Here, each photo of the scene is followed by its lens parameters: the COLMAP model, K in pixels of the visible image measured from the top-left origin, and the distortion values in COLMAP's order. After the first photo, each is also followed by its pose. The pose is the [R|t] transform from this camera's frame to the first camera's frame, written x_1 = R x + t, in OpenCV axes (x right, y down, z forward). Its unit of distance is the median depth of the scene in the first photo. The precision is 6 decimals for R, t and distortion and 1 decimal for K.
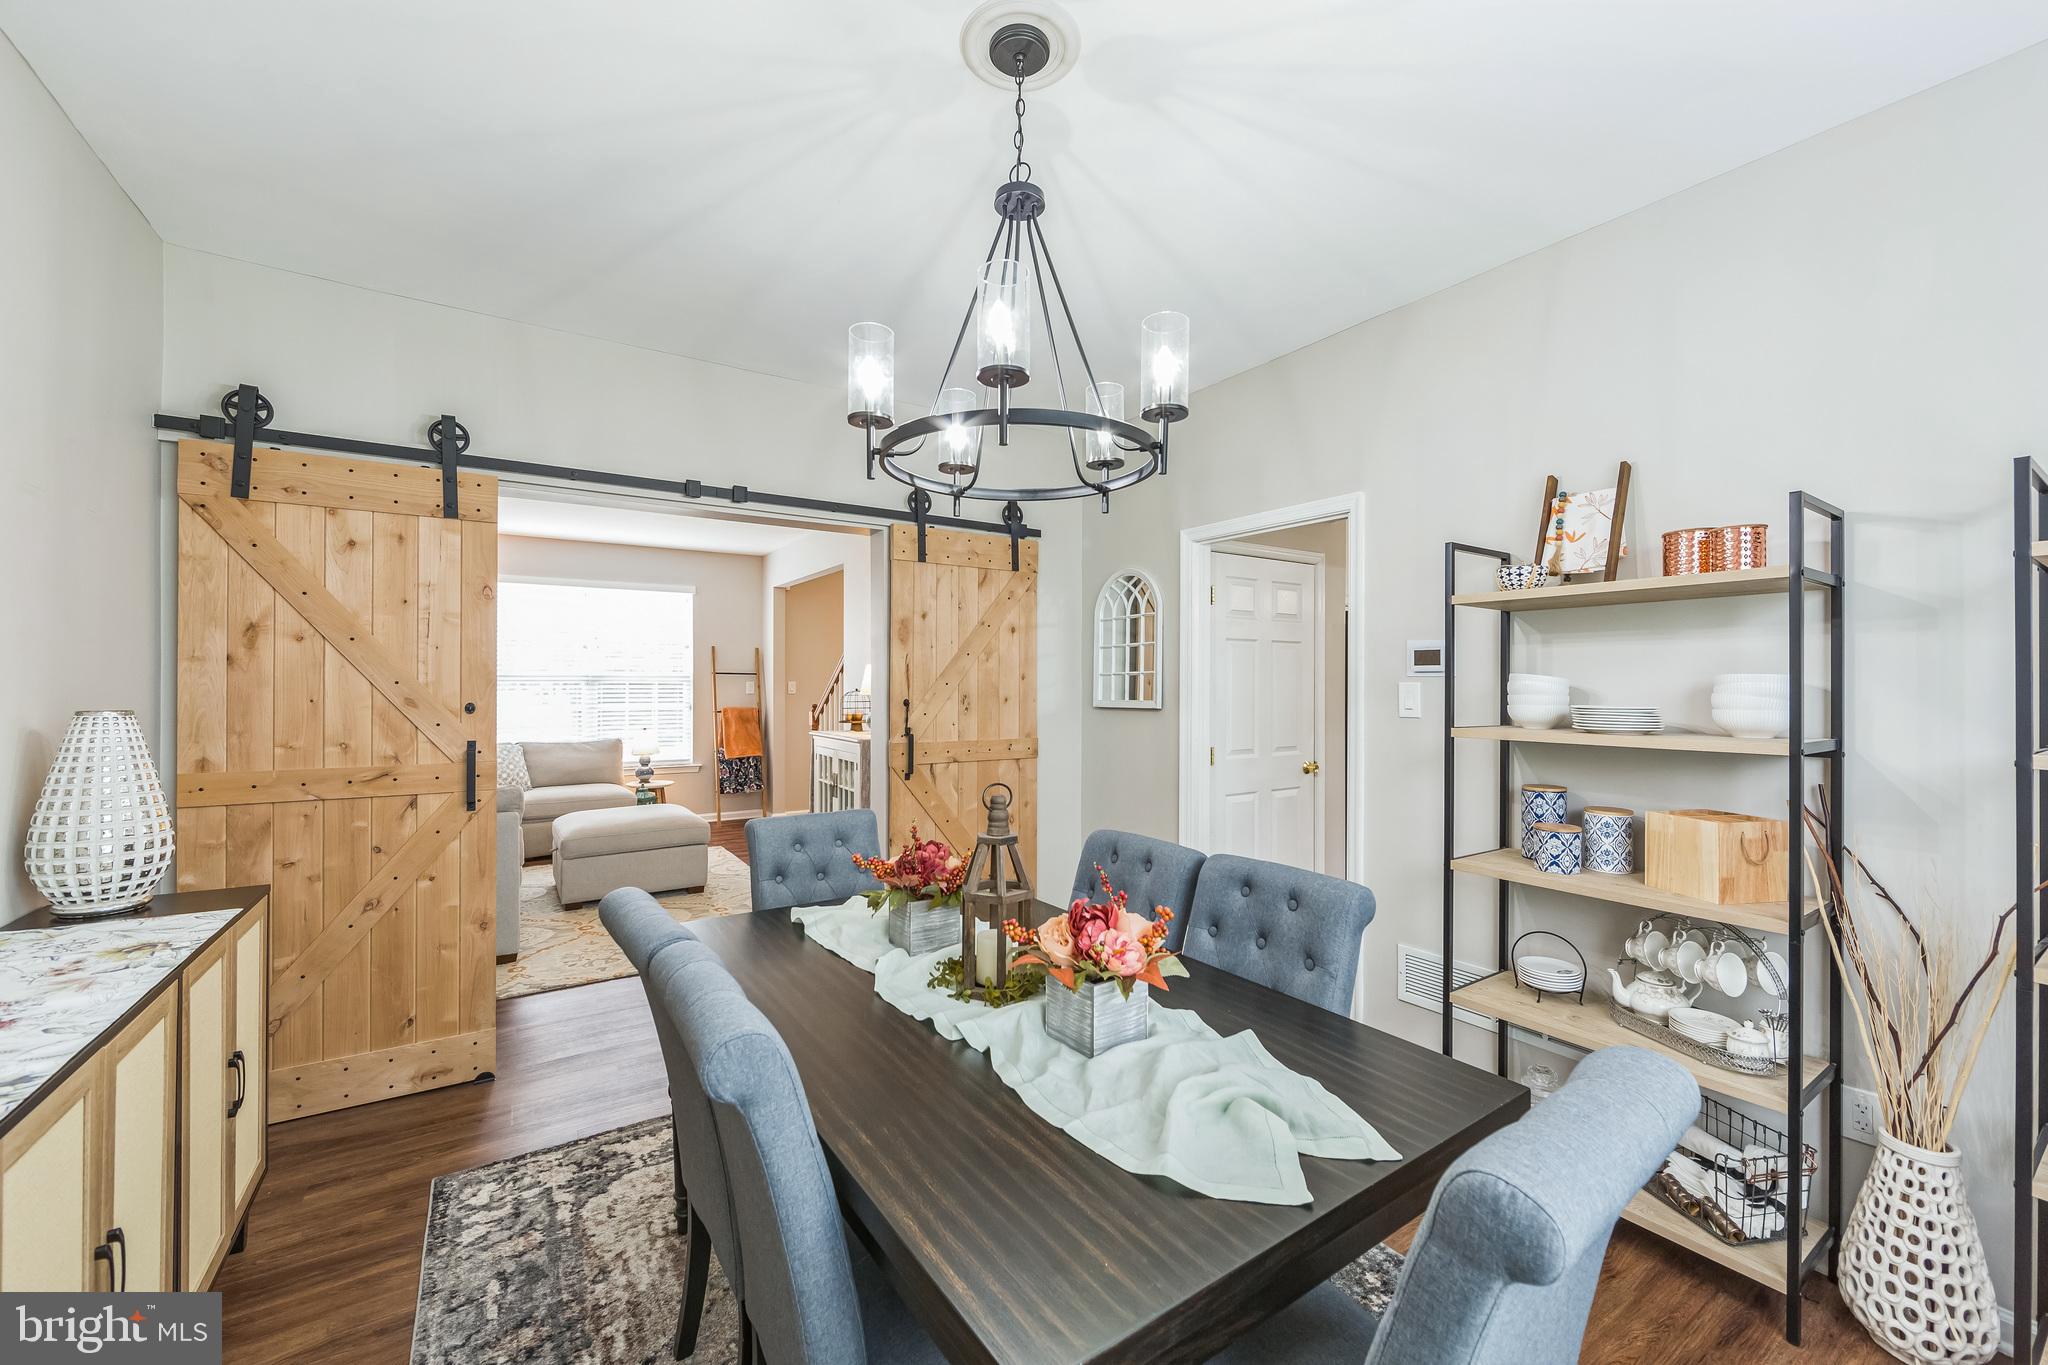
lens RADIAL K [[812.6, 0, 1026.8], [0, 812.6, 682.9], [0, 0, 1]] dist [-0.007263, 0.001657]
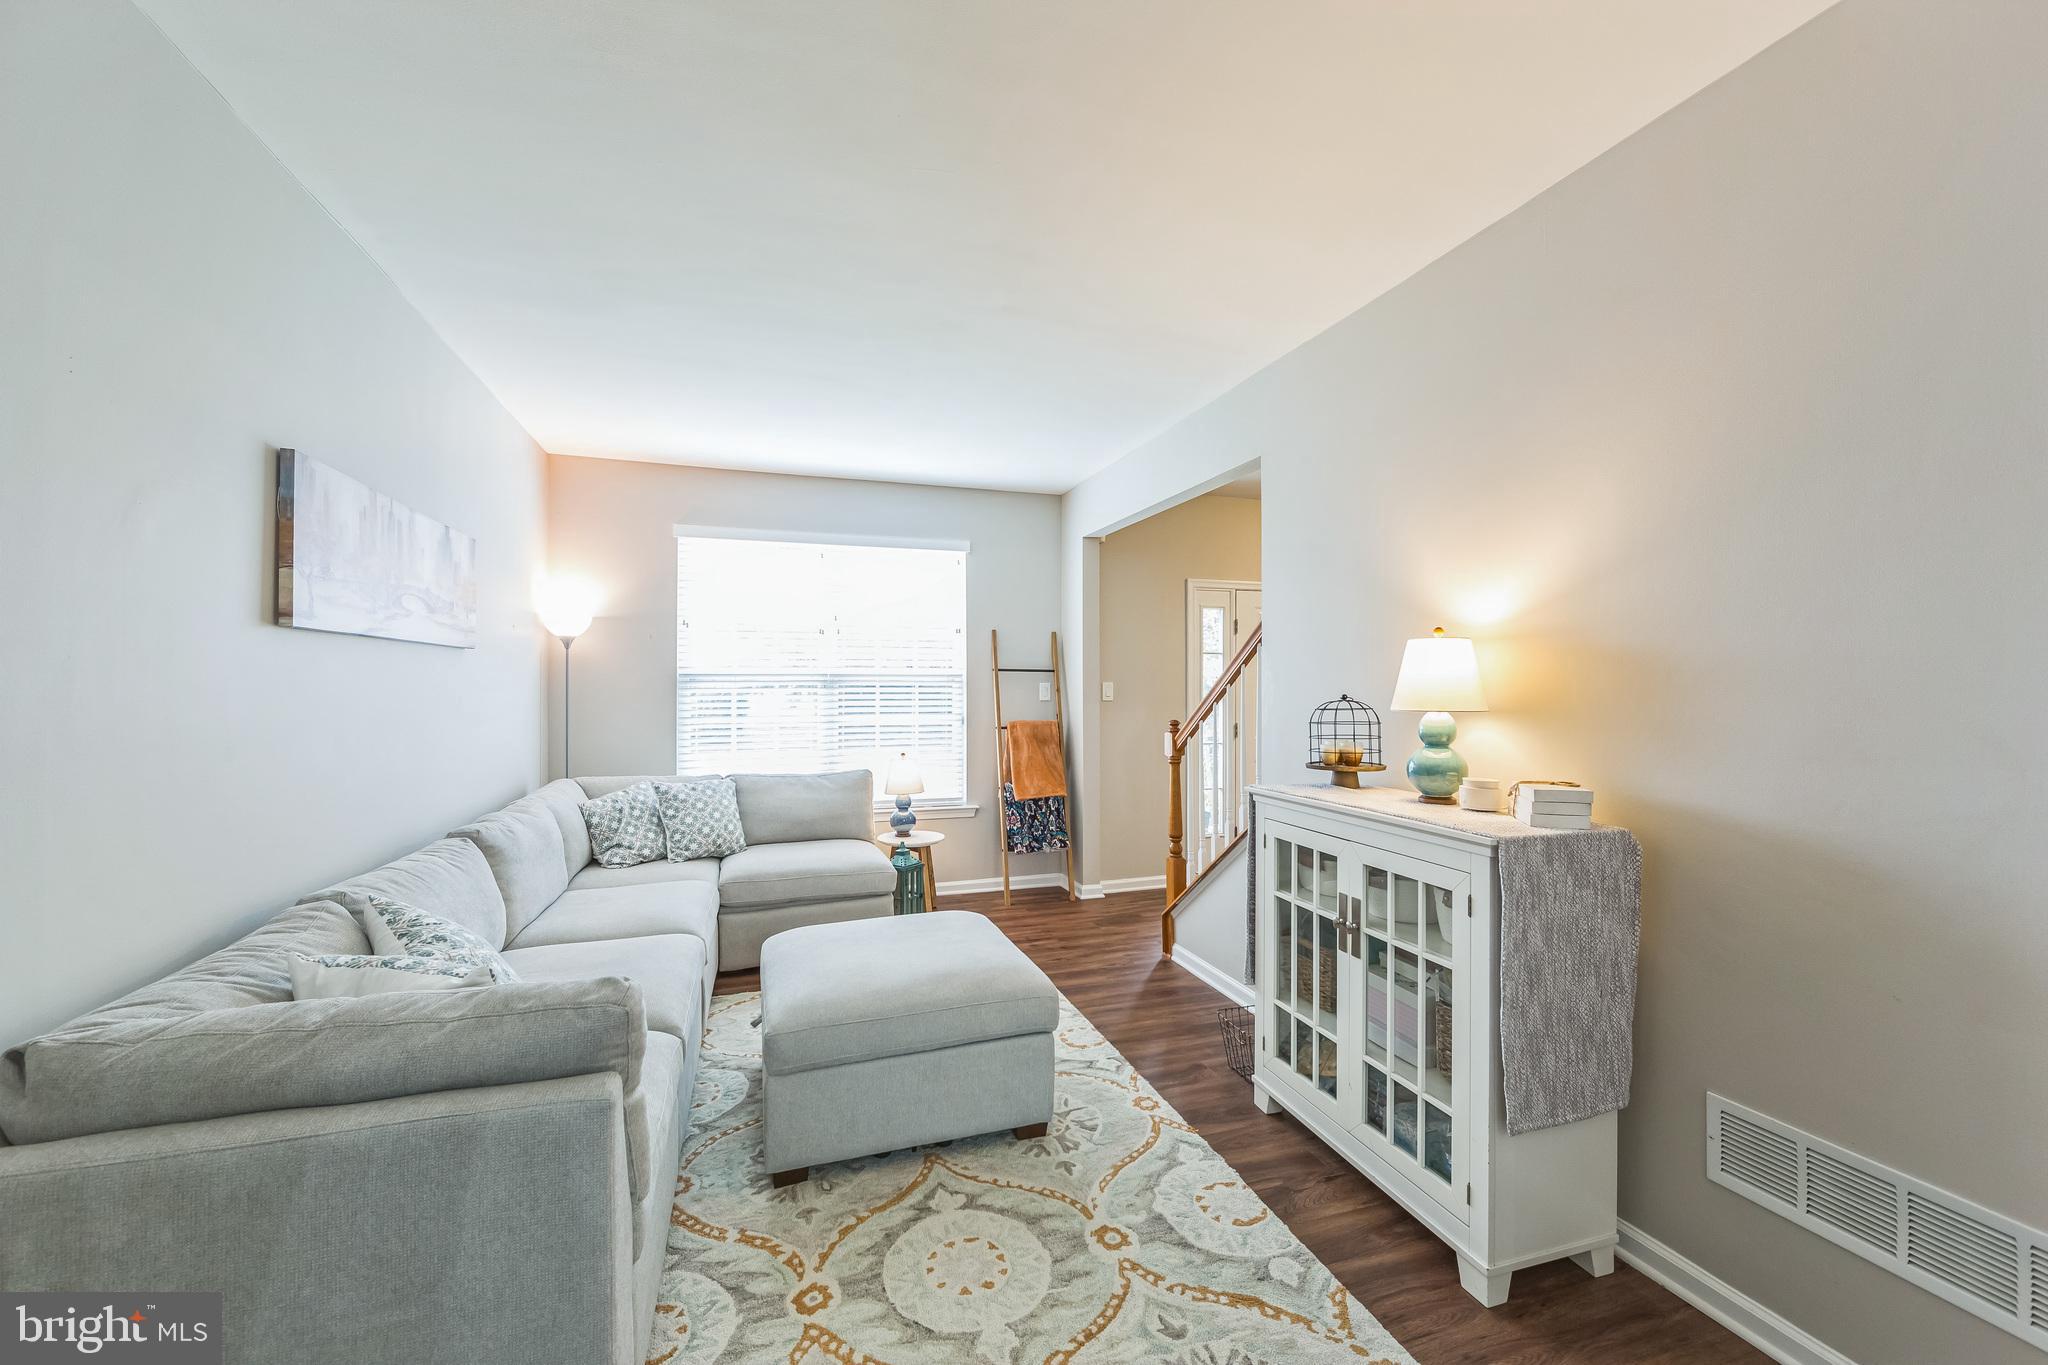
lens RADIAL K [[812.6, 0, 1014.3], [0, 812.6, 682.1], [0, 0, 1]] dist [-0.007263, 0.001657]
pose [[0.962594, -0.004599, -0.270907, -0.195116], [0.003899, 0.999988, -0.003124, 0.000219], [0.270918, 0.001951, 0.962600, 0.370272]]
